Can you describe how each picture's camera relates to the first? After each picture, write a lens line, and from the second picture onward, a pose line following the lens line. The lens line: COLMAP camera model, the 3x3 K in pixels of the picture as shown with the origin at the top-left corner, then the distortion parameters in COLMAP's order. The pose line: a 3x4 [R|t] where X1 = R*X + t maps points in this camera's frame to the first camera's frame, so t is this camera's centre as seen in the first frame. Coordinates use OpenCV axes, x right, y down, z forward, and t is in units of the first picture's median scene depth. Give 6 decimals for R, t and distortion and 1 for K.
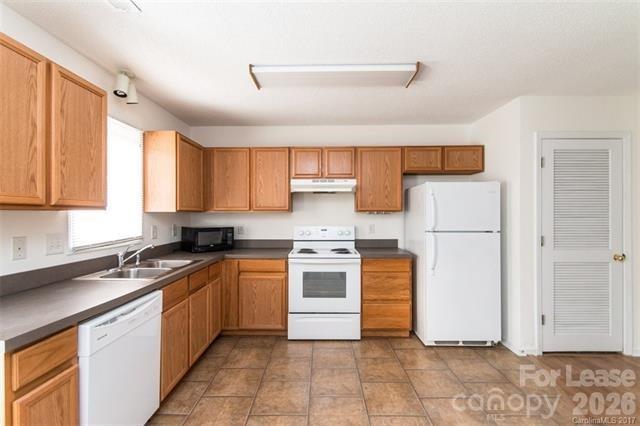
lens RADIAL K [[299.0, 0, 319.5], [0, 299.0, 213.6], [0, 0, 1]] dist [0.009585, -0.005508]
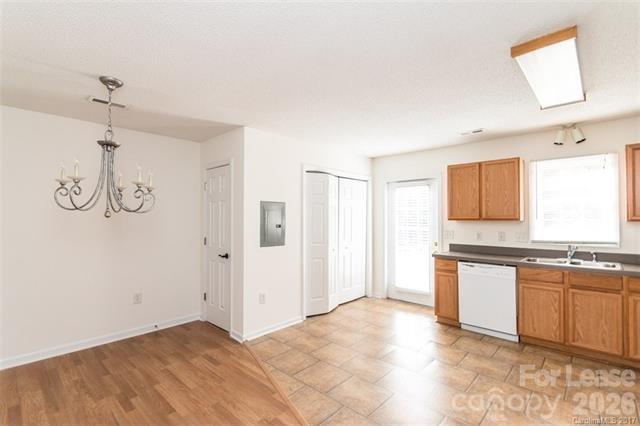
lens RADIAL K [[299.0, 0, 319.6], [0, 299.0, 212.8], [0, 0, 1]] dist [0.009585, -0.005508]
pose [[-0.673680, -0.009780, -0.738959, 0.921576], [0.002809, 0.999871, -0.015793, -0.020108], [0.739018, -0.012716, -0.673566, 0.818638]]
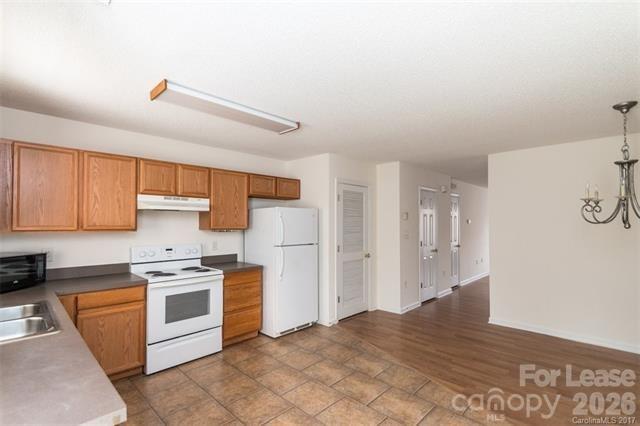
lens RADIAL K [[299.0, 0, 320.8], [0, 299.0, 219.4], [0, 0, 1]] dist [0.009585, -0.005508]
pose [[0.687656, 0.013366, 0.725913, -0.405768], [-0.002619, 0.999870, -0.015929, -0.031554], [-0.726032, 0.009053, 0.687602, 0.001462]]
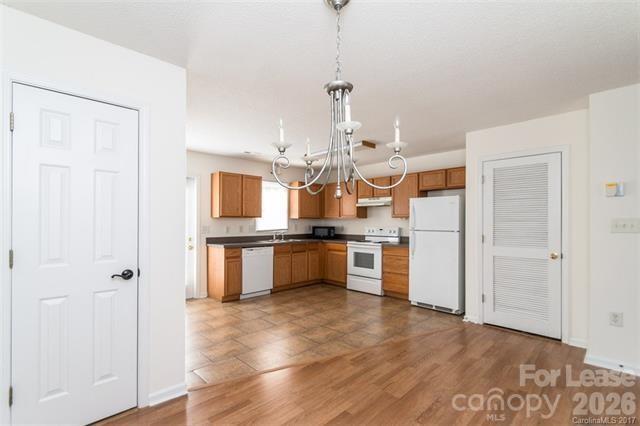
lens RADIAL K [[299.0, 0, 320.2], [0, 299.0, 221.8], [0, 0, 1]] dist [0.009585, -0.005508]
pose [[0.713846, 0.003801, -0.700292, 1.046106], [-0.002522, 0.999993, 0.002857, 0.012654], [0.700298, -0.000273, 0.713851, -0.405428]]
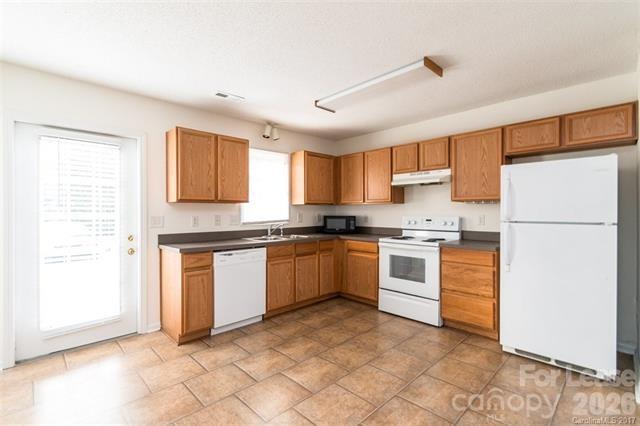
lens RADIAL K [[299.0, 0, 317.6], [0, 299.0, 212.1], [0, 0, 1]] dist [0.009585, -0.005508]
pose [[0.703867, 0.001973, -0.710329, 0.570828], [0.002458, 0.999983, 0.005213, 0.024097], [0.710327, -0.005415, 0.703851, -0.011164]]
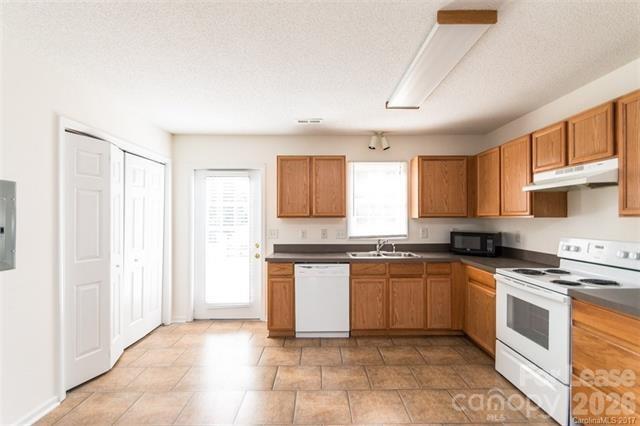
lens RADIAL K [[299.0, 0, 320.3], [0, 299.0, 216.6], [0, 0, 1]] dist [0.009585, -0.005508]
pose [[0.019834, -0.000405, -0.999803, 0.729271], [0.003644, 0.999993, -0.000332, -0.010407], [0.999797, -0.003637, 0.019835, 0.491745]]
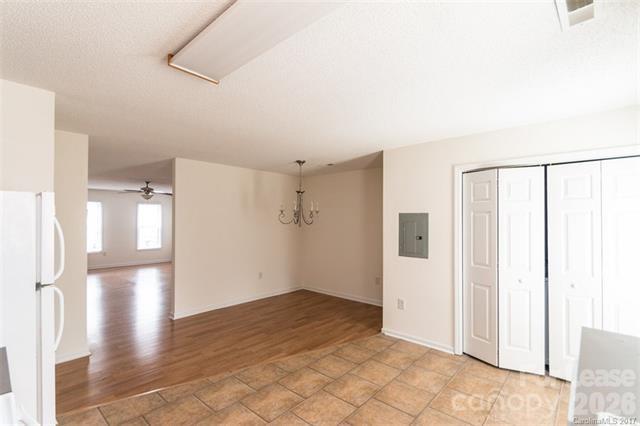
lens RADIAL K [[299.0, 0, 318.8], [0, 299.0, 214.9], [0, 0, 1]] dist [0.009585, -0.005508]
pose [[-0.749989, 0.011119, 0.661357, -0.335669], [-0.002048, 0.999815, -0.019132, -0.052953], [-0.661447, -0.015703, -0.749827, 1.028077]]
